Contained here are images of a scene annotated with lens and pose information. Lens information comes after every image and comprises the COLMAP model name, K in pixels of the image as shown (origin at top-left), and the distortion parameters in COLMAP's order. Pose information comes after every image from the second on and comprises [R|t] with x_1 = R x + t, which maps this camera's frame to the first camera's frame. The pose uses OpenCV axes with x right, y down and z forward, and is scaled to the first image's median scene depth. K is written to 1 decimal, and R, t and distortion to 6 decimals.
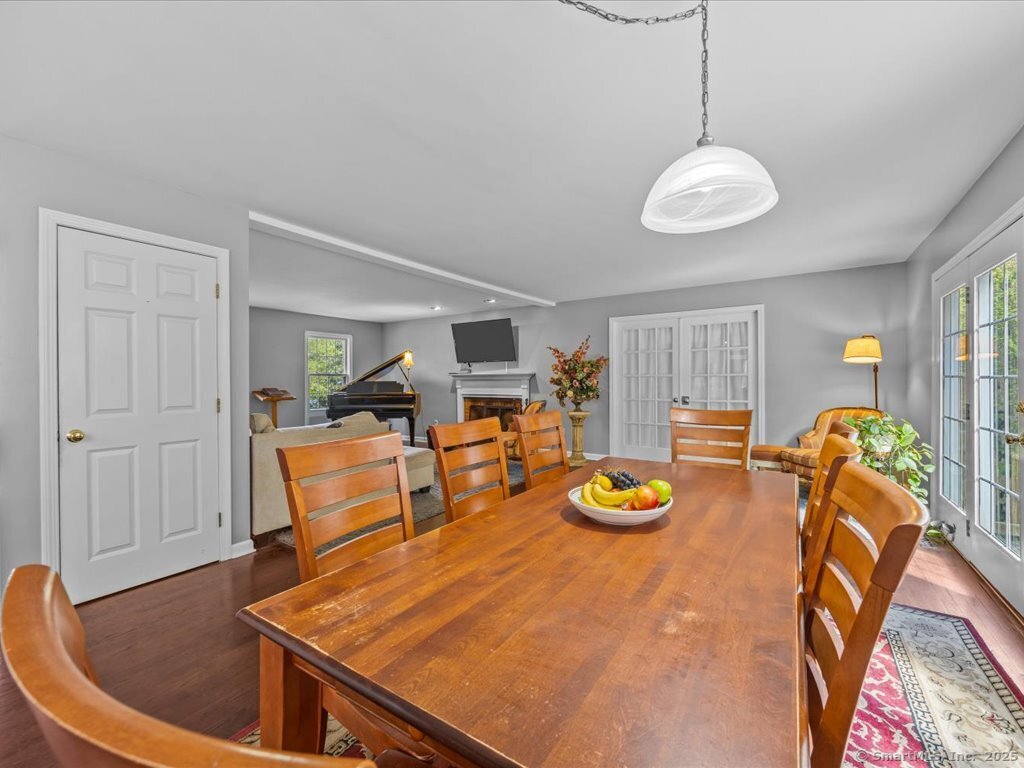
lens RADIAL K [[438.3, 0, 503.9], [0, 438.3, 376.2], [0, 0, 1]] dist [-0.000243, -0.000052]
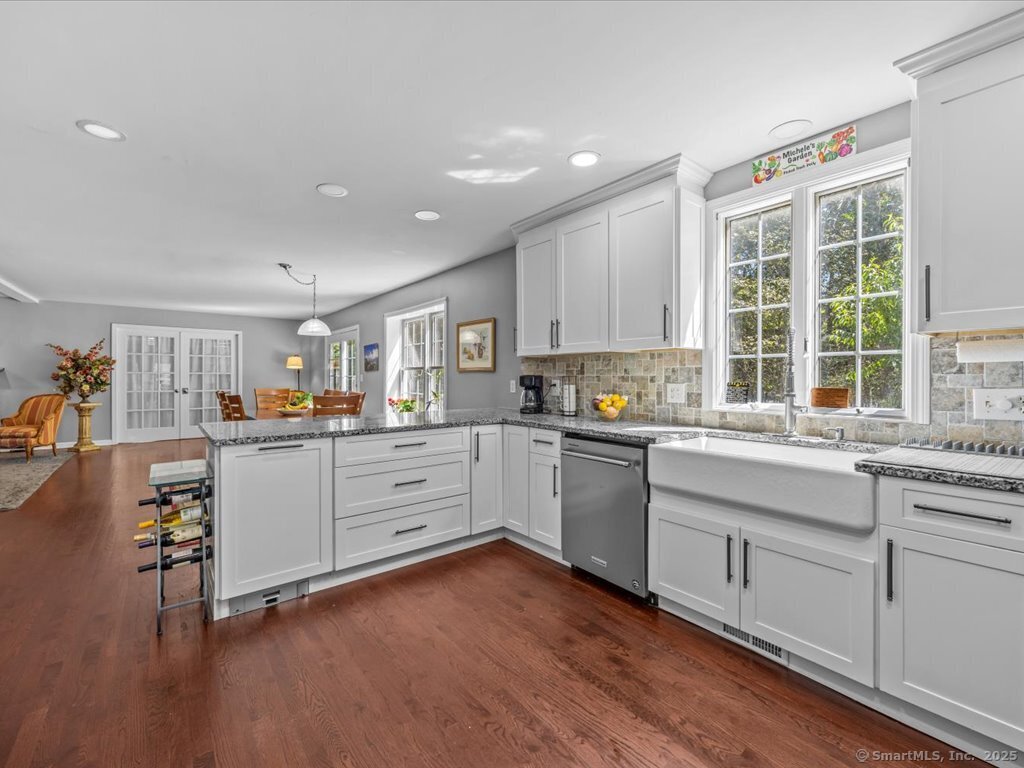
lens RADIAL K [[438.3, 0, 503.9], [0, 438.3, 376.2], [0, 0, 1]] dist [-0.000243, -0.000052]
pose [[0.302383, 0.008987, 0.953144, -0.618096], [-0.016813, 0.999850, -0.004093, -0.003440], [-0.953038, -0.014788, 0.302488, -0.404012]]
